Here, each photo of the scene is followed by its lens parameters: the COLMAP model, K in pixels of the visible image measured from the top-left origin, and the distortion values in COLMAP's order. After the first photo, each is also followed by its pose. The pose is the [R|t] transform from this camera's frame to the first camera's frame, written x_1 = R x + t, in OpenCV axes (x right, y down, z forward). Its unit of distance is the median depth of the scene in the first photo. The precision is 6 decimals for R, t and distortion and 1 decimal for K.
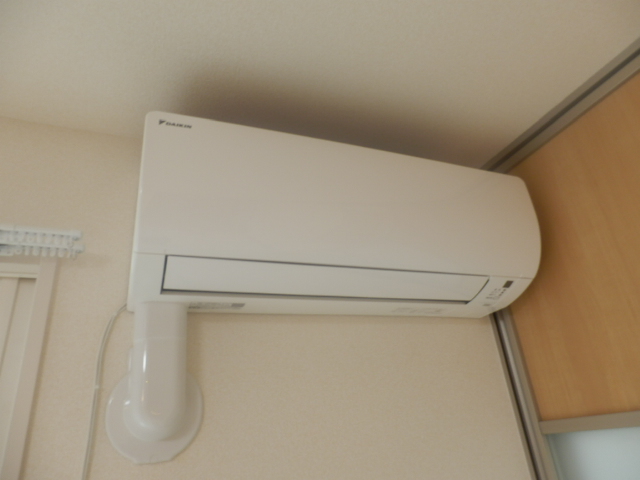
lens RADIAL K [[445.4, 0, 323.6], [0, 445.4, 235.4], [0, 0, 1]] dist [-0.008682, 0.026575]
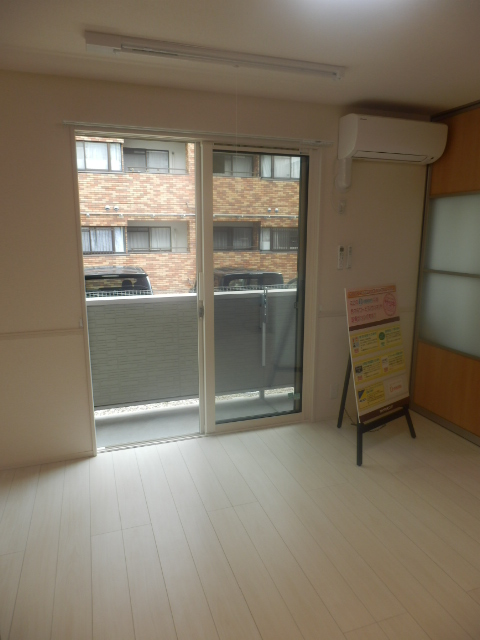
lens RADIAL K [[445.4, 0, 246.2], [0, 445.4, 319.4], [0, 0, 1]] dist [-0.008682, 0.026575]
pose [[0.994284, 0.100768, -0.035278, -0.839419], [-0.061906, 0.813346, 0.578477, -0.827830], [0.086986, -0.572986, 0.814936, -2.857539]]
